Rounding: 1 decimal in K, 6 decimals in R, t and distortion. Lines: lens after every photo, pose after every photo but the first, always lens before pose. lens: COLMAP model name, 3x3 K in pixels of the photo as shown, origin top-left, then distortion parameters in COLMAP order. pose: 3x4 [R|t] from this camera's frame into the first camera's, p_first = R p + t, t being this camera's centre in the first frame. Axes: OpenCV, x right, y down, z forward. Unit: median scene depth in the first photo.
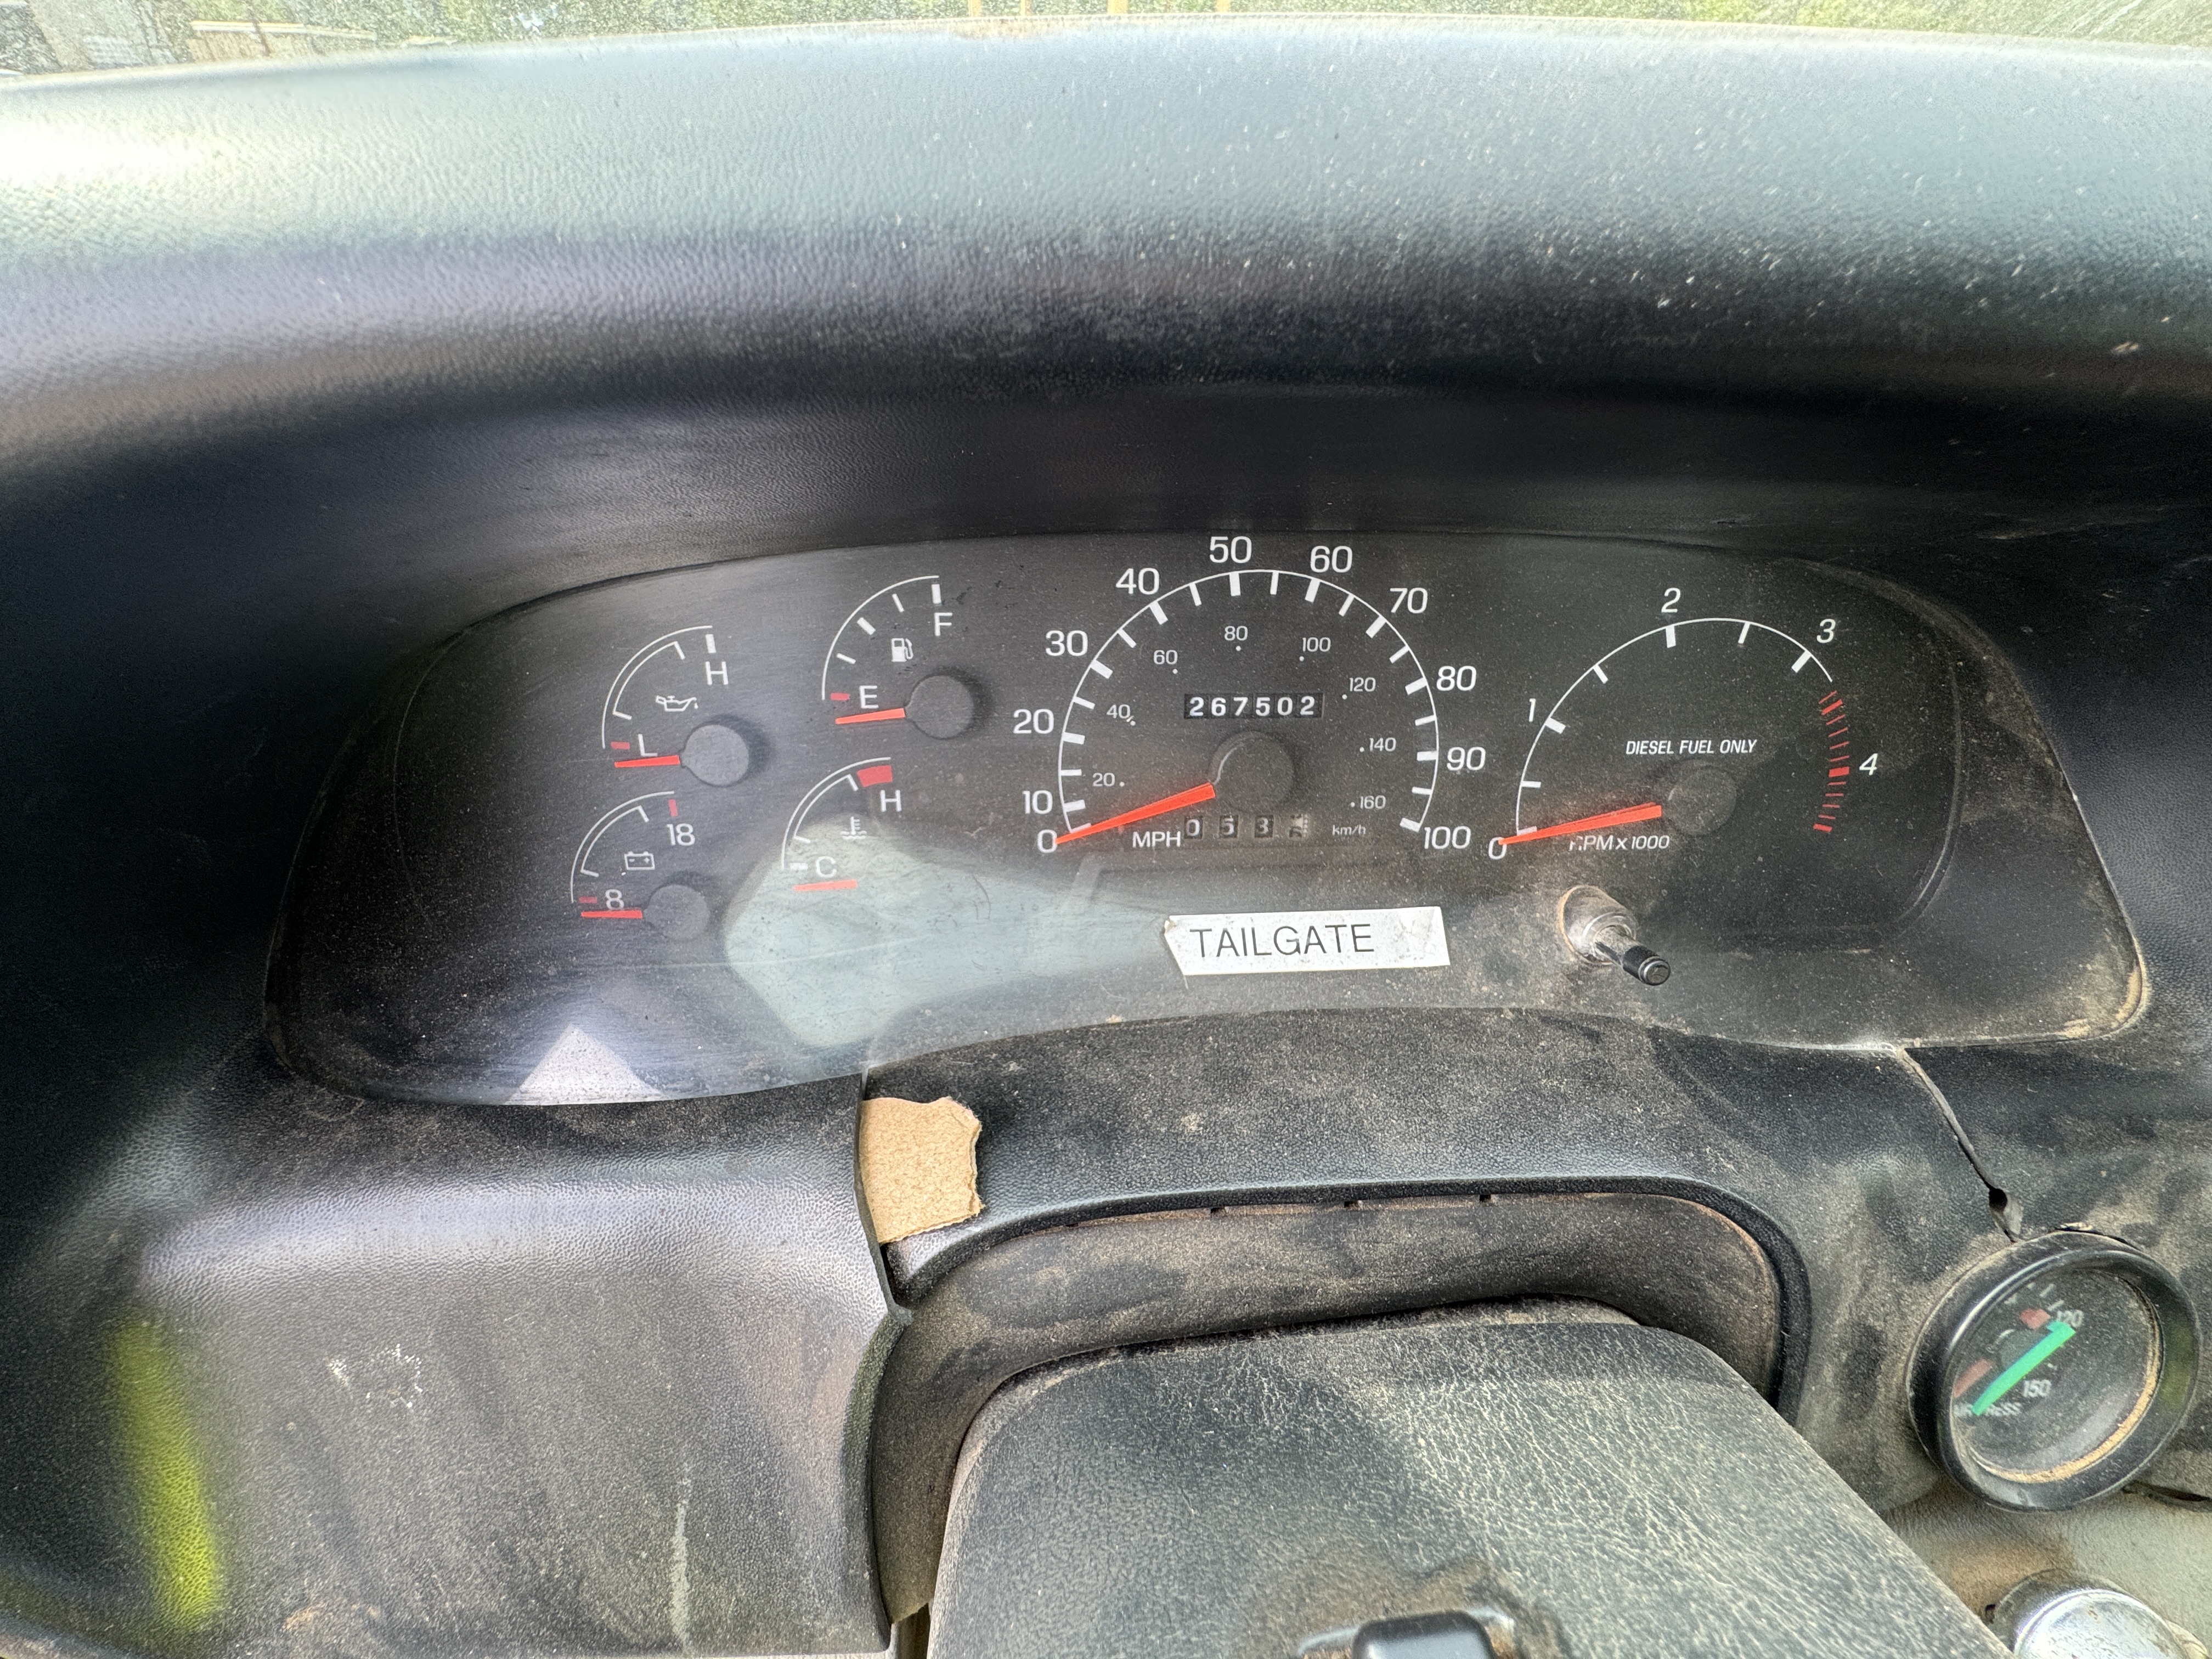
lens RADIAL K [[892.5, 0, 1103.9], [0, 892.5, 834.3], [0, 0, 1]] dist [-0.001345, -0.000354]
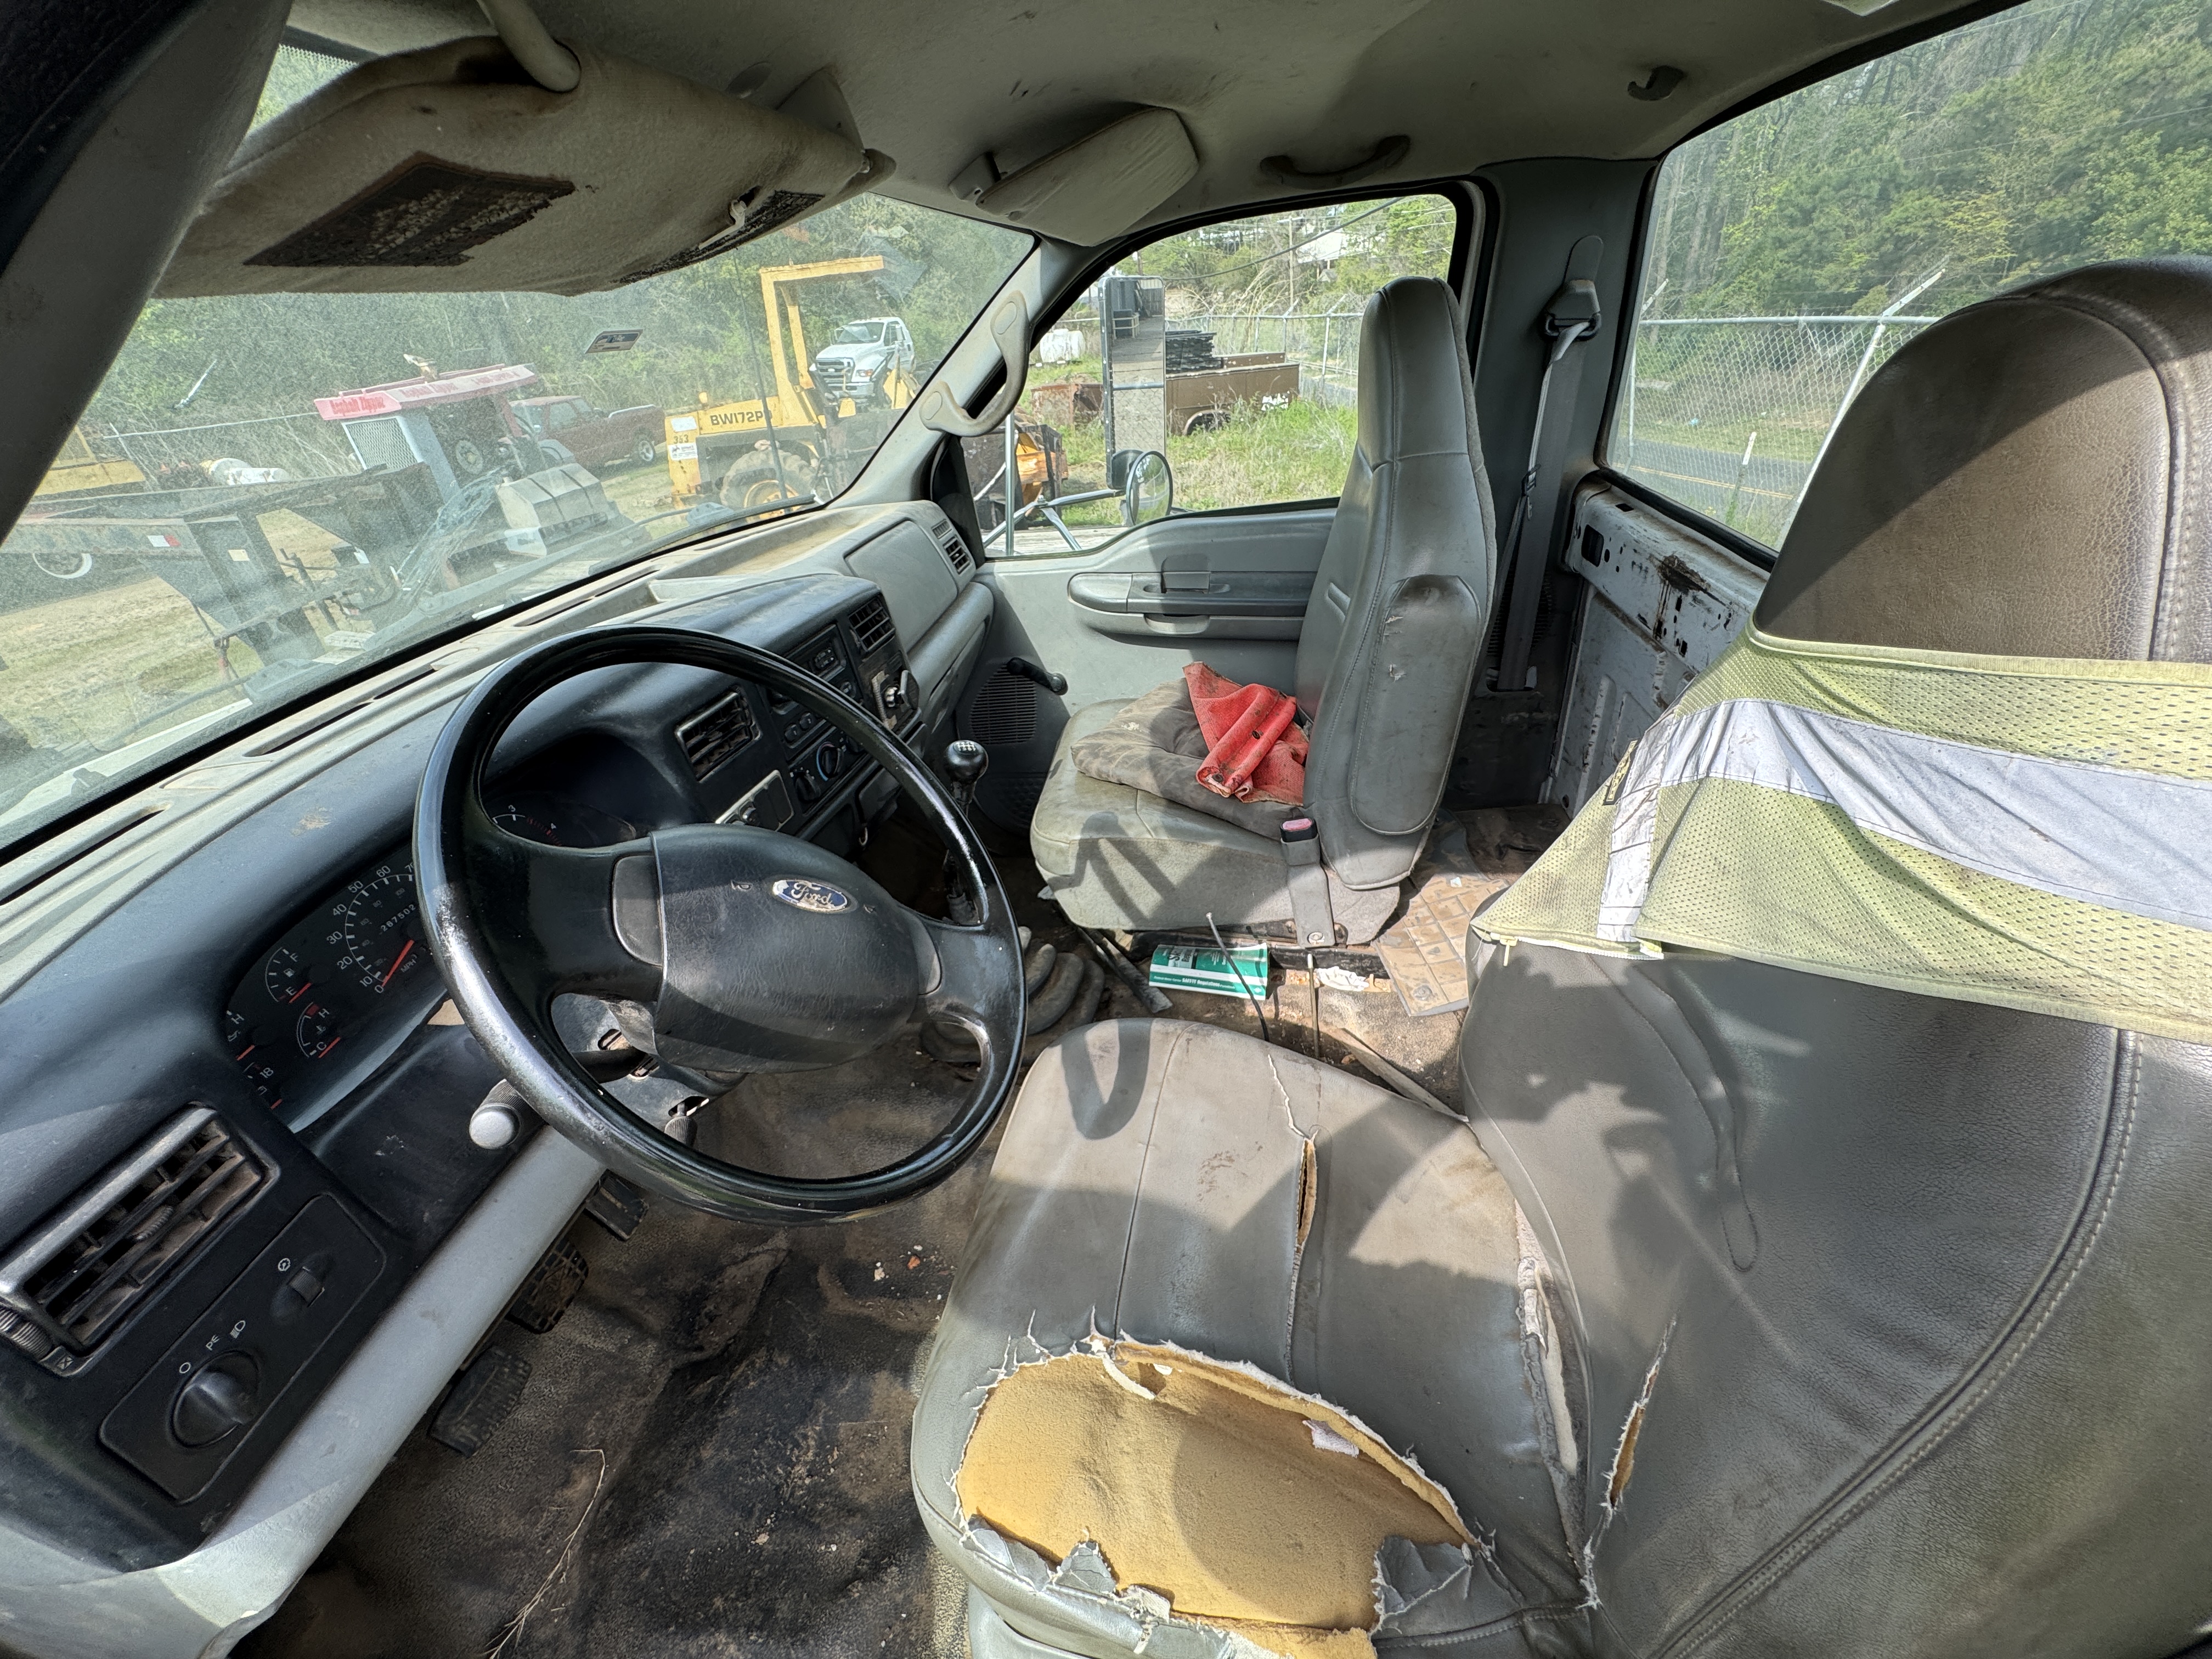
lens RADIAL K [[892.5, 0, 1105.1], [0, 892.5, 836.0], [0, 0, 1]] dist [-0.001345, -0.000354]
pose [[0.207796, -0.546945, 0.810969, -2.138611], [0.681318, 0.675813, 0.281216, 0.600732], [-0.701874, 0.494092, 0.513075, -3.166408]]
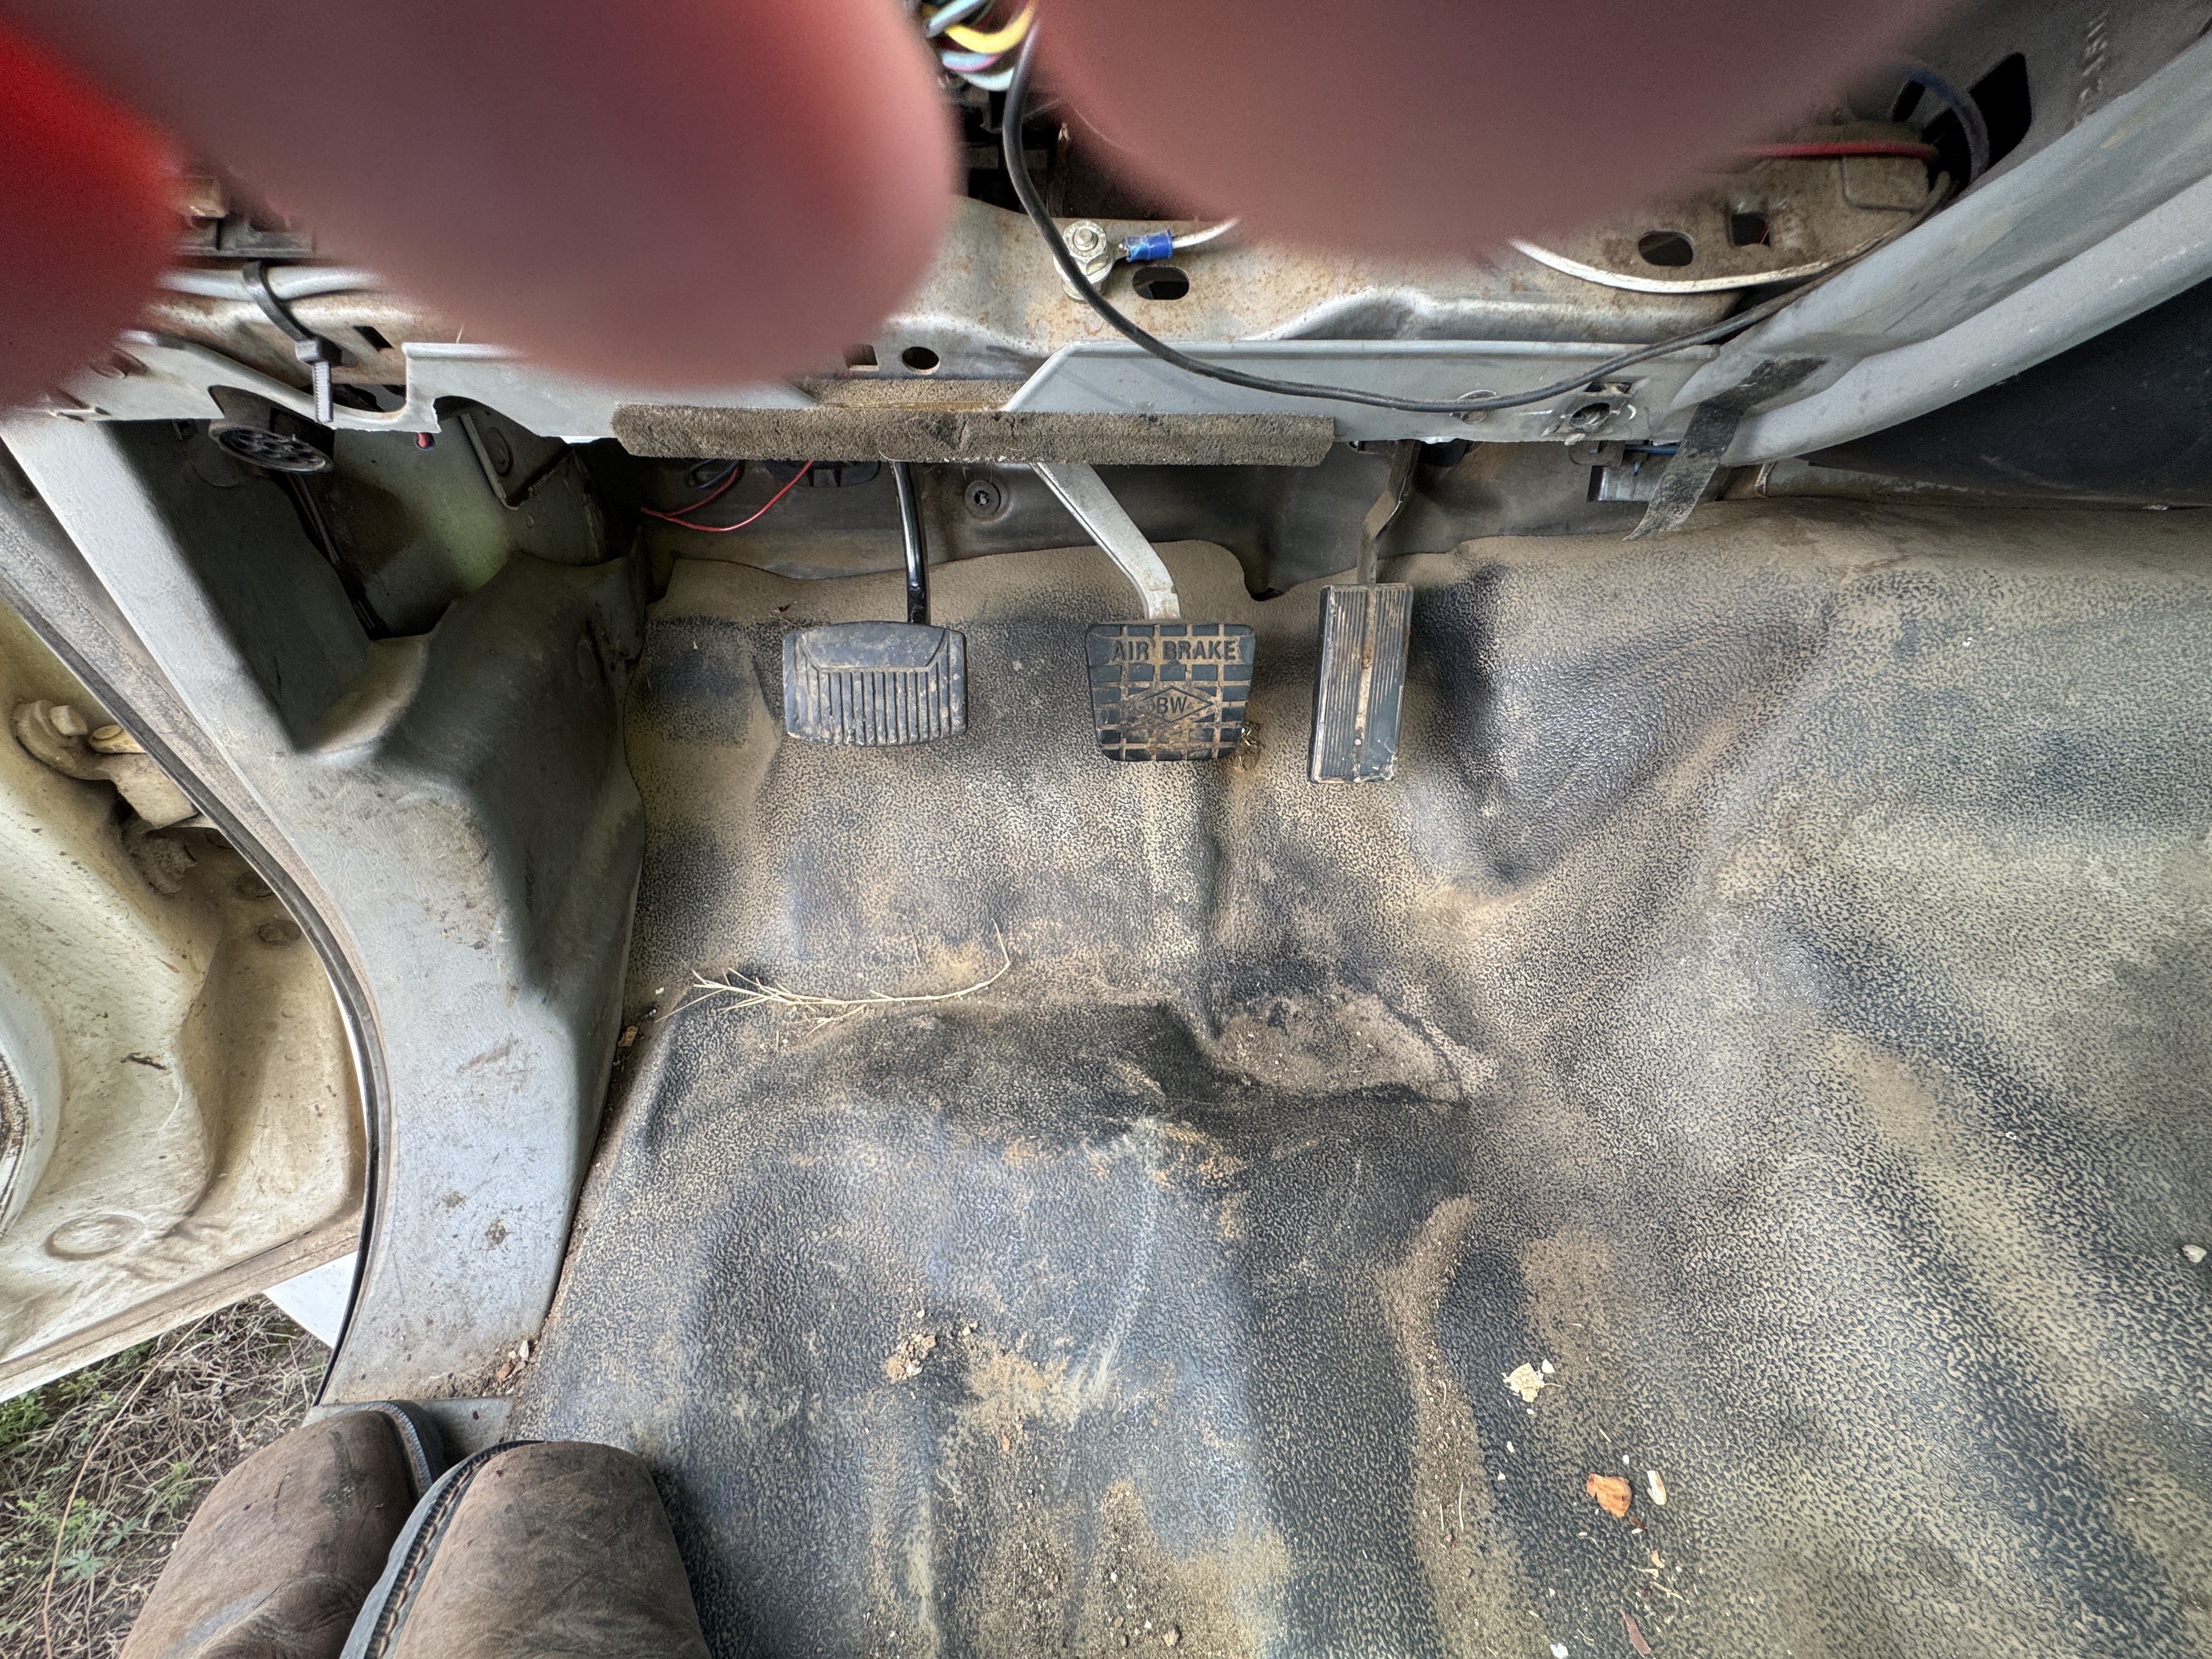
lens RADIAL K [[892.5, 0, 1101.2], [0, 892.5, 831.0], [0, 0, 1]] dist [-0.001345, -0.000354]
pose [[0.999951, 0.001744, -0.009734, 0.041497], [-0.000784, 0.995210, 0.097760, 1.889651], [0.009858, -0.097748, 0.995162, 0.875998]]
